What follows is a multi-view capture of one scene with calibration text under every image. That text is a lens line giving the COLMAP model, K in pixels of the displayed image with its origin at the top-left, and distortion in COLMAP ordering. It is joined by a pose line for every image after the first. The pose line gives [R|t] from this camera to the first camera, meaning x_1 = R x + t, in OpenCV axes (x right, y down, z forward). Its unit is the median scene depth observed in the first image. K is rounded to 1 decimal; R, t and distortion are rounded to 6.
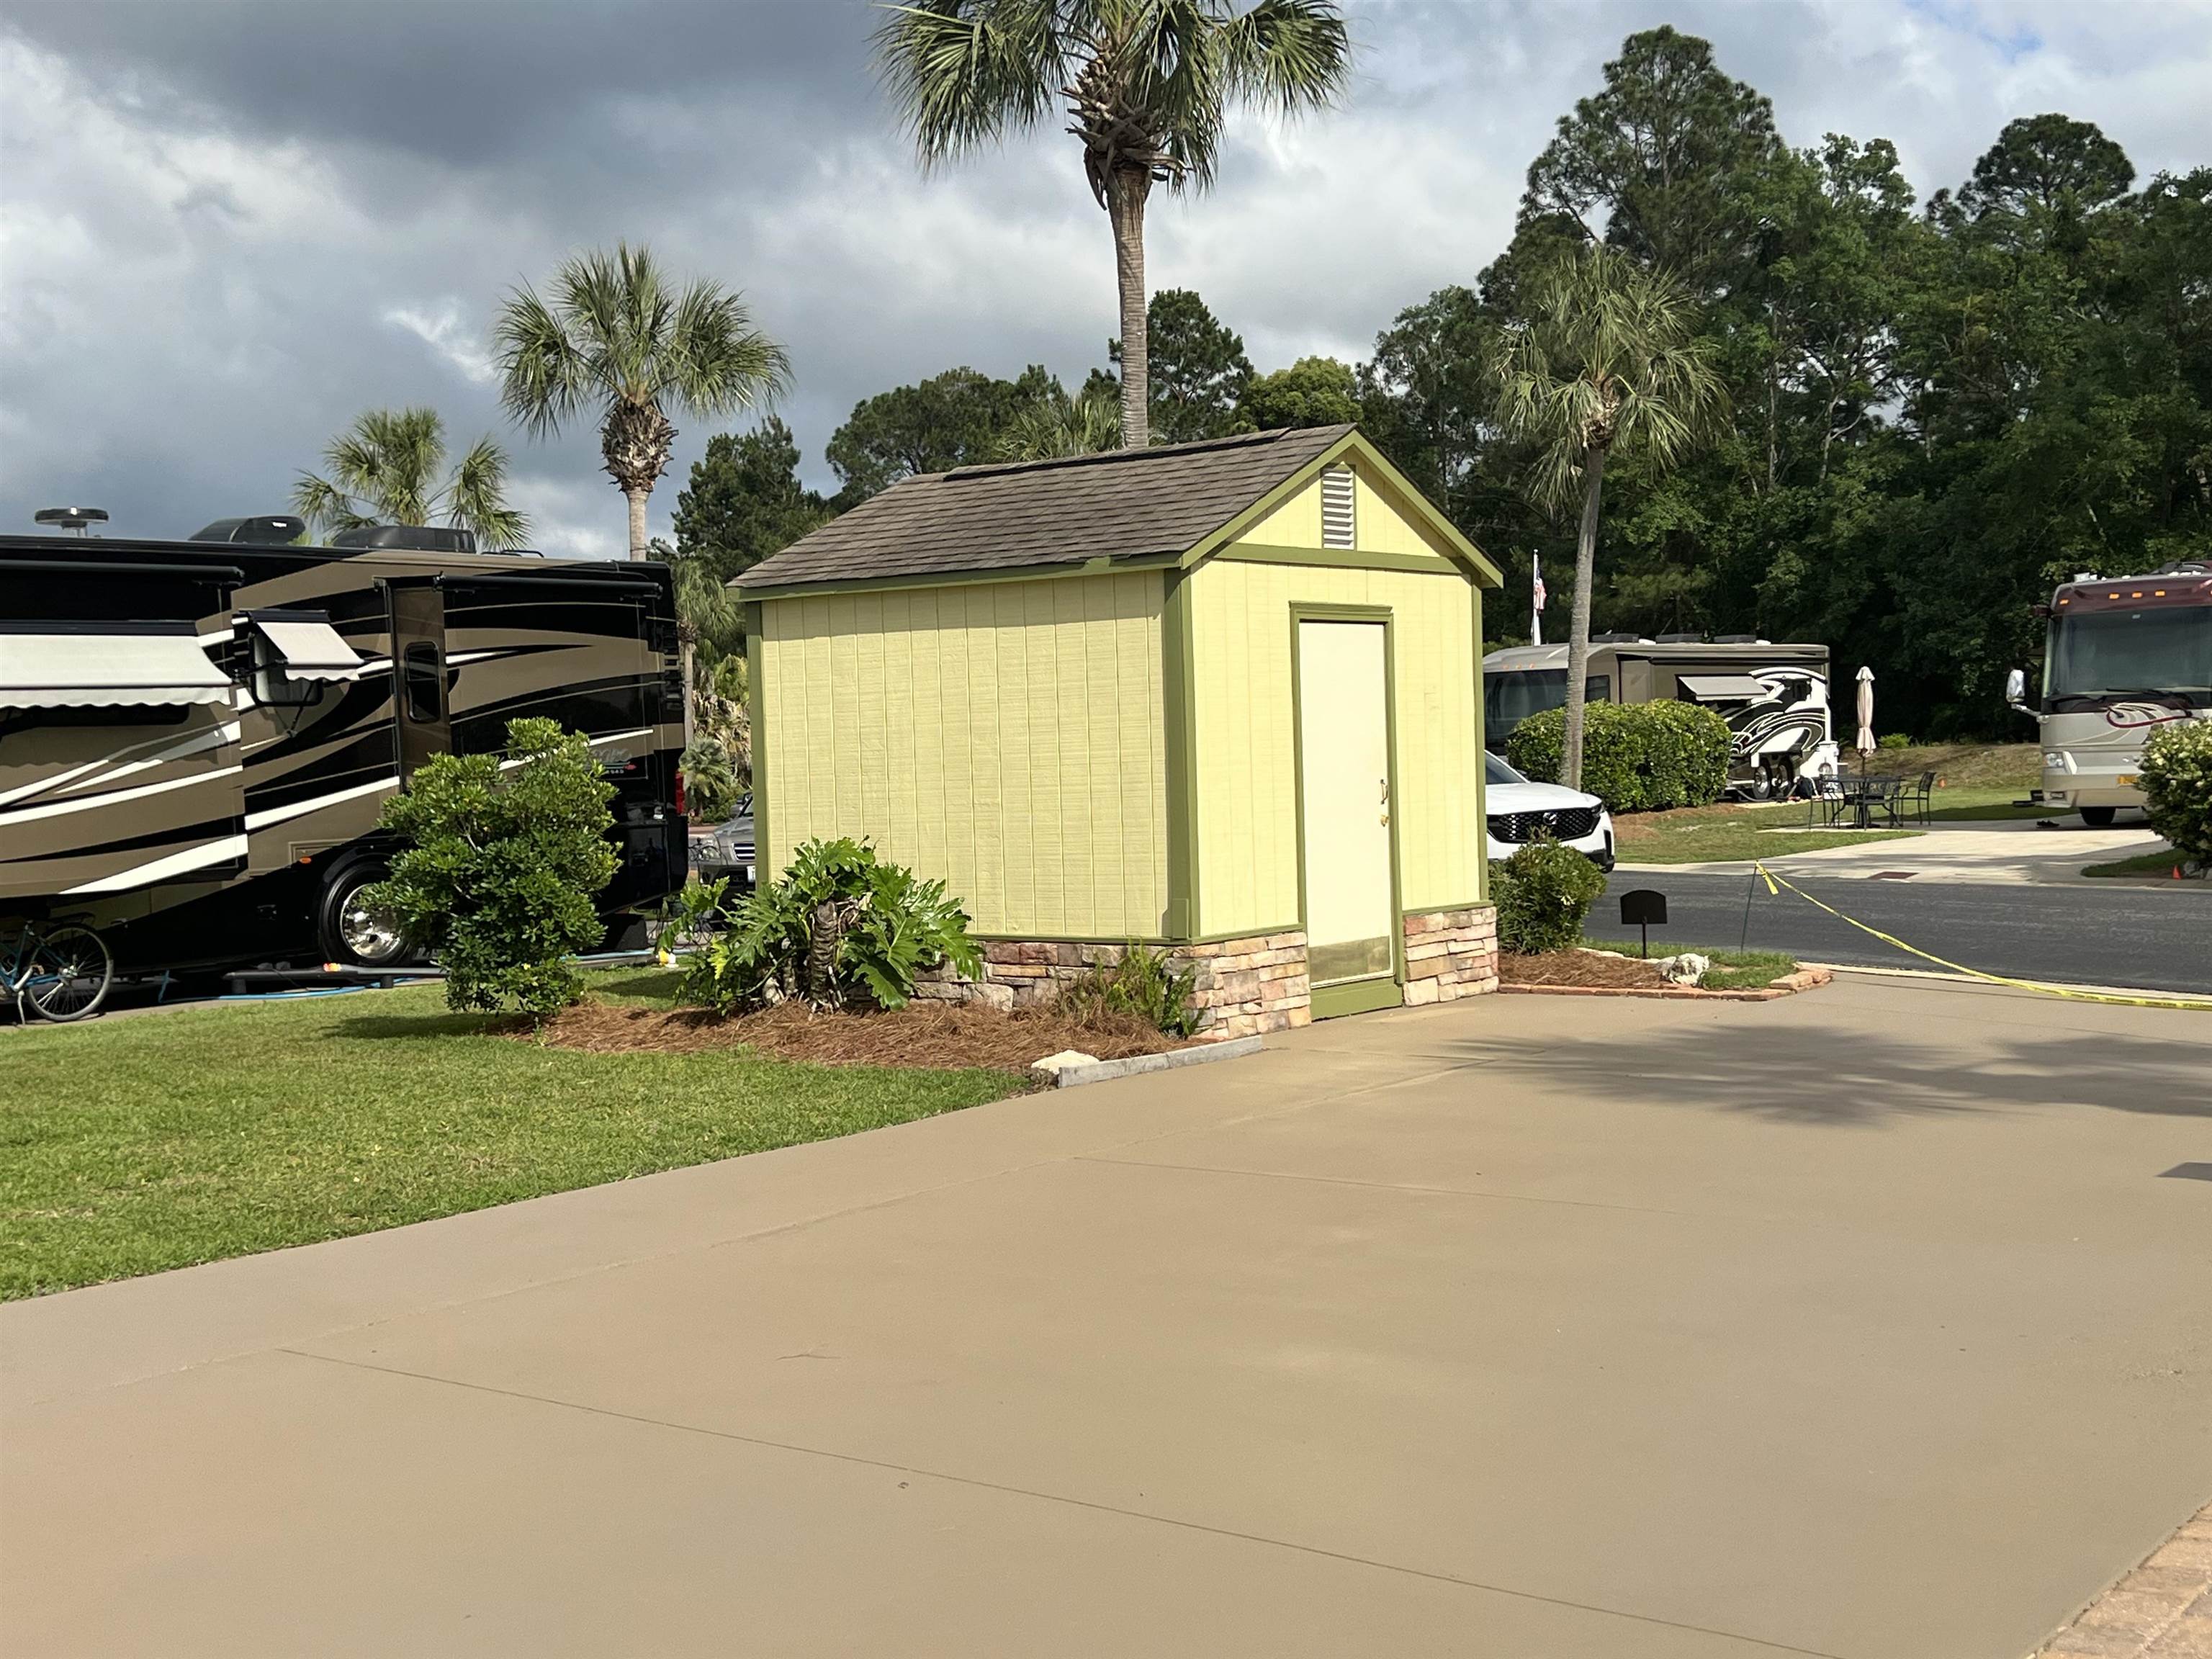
lens RADIAL K [[2708.9, 0, 1103.3], [0, 2708.9, 828.6], [0, 0, 1]] dist [0.178435, -0.492038]
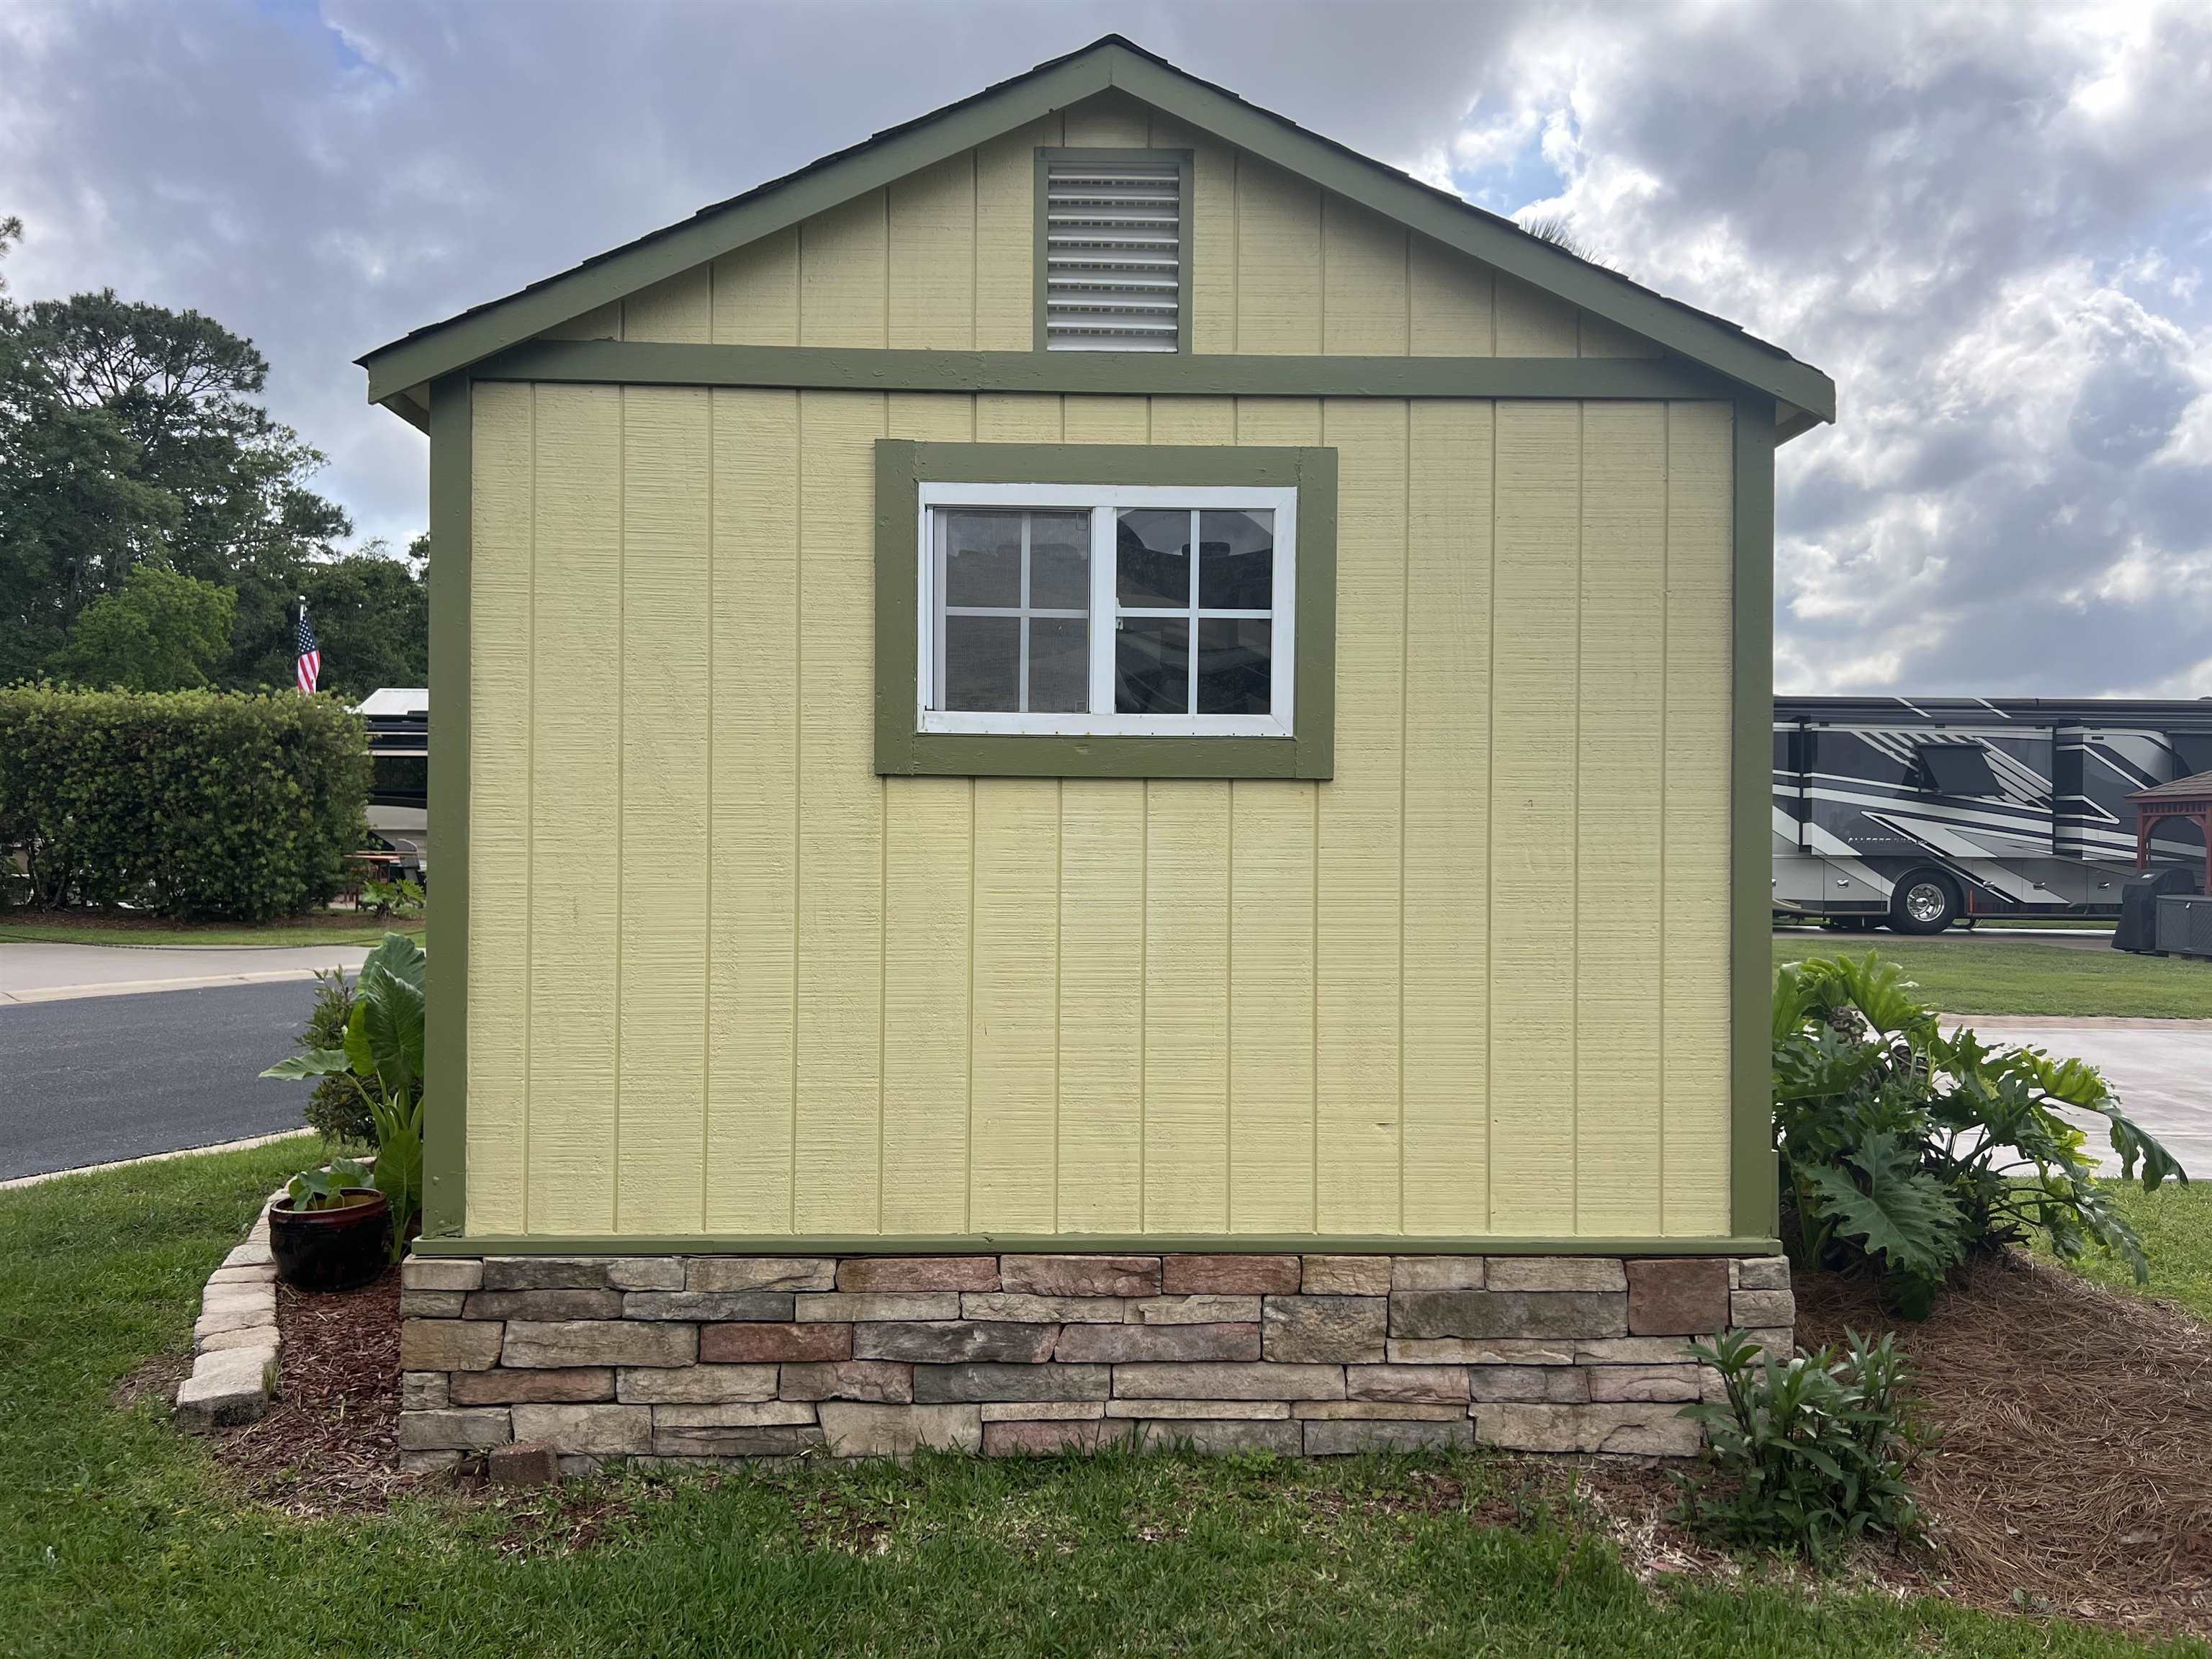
lens RADIAL K [[1659.6, 0, 1118.5], [0, 1659.6, 818.0], [0, 0, 1]] dist [0.065642, -0.067812]
pose [[0.635617, 0.029605, -0.771437, 0.277884], [-0.047984, 0.998847, -0.001204, -0.029759], [0.770512, 0.037782, 0.636305, 0.809435]]
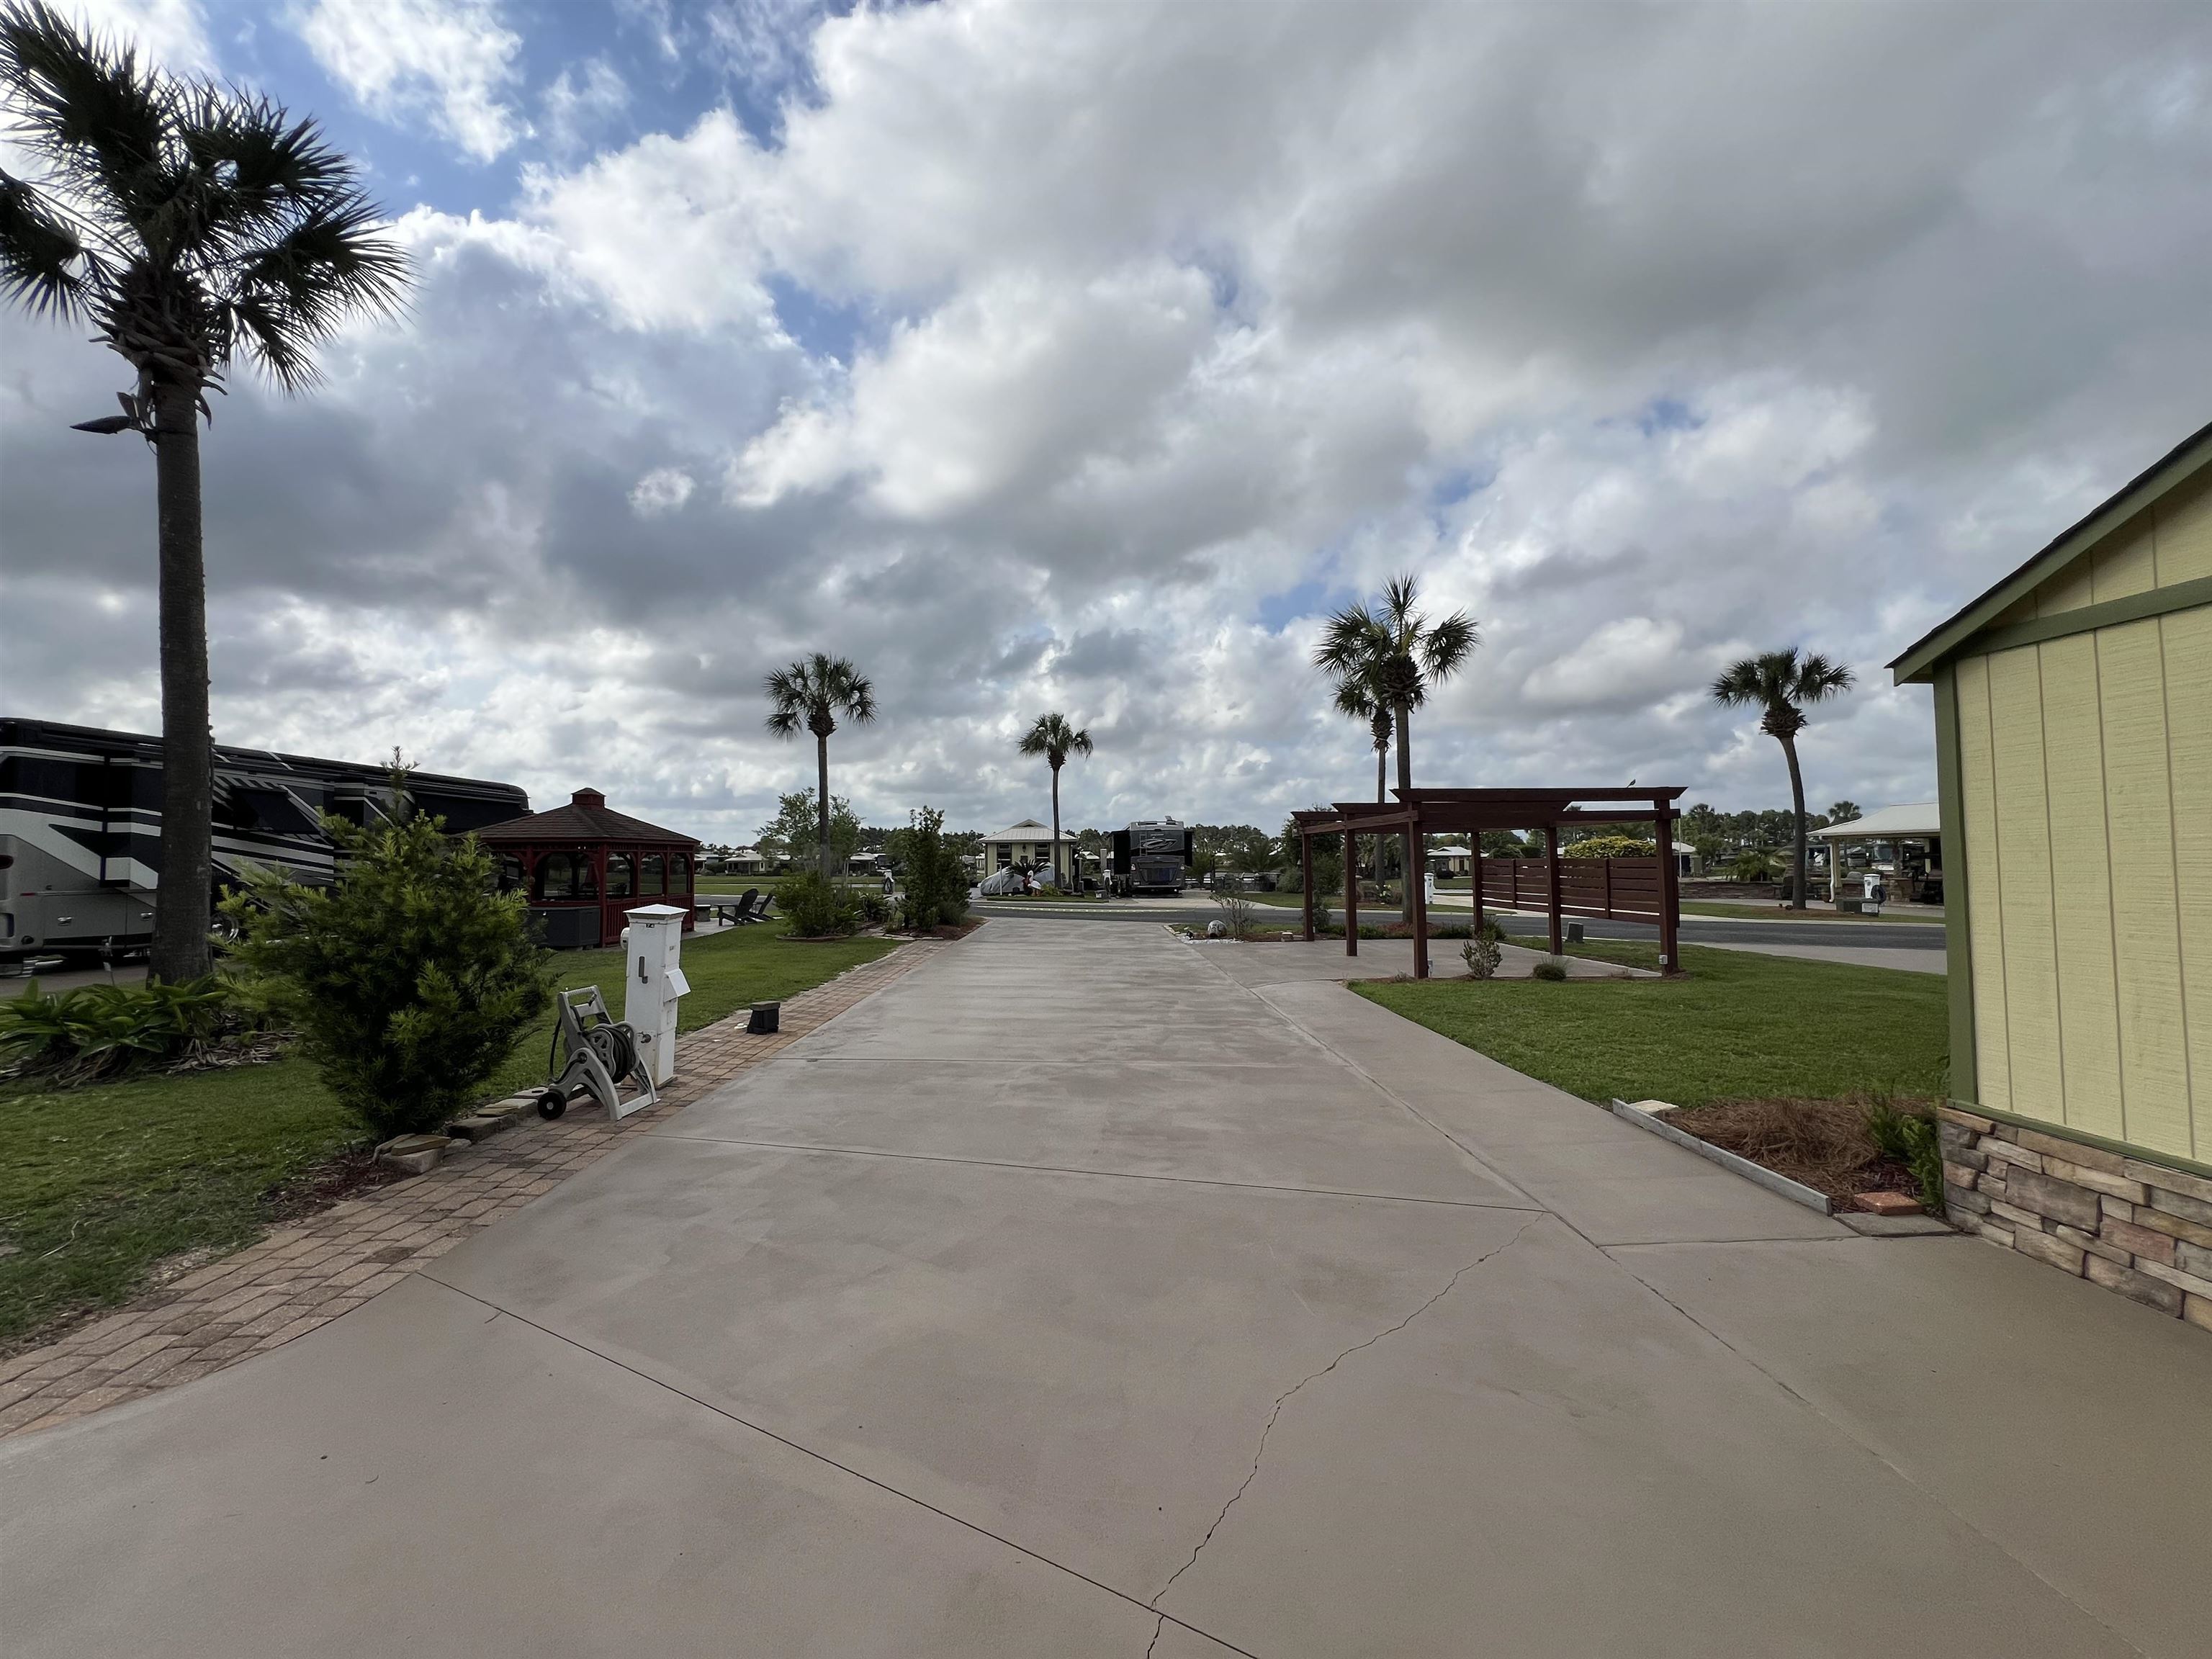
lens RADIAL K [[889.0, 0, 1083.2], [0, 889.0, 825.6], [0, 0, 1]] dist [-0.000429, -0.000395]
pose [[-0.786108, 0.009259, -0.618020, 0.379281], [0.009192, 0.999952, 0.003289, -0.045091], [0.618021, -0.003095, -0.786155, 0.934023]]
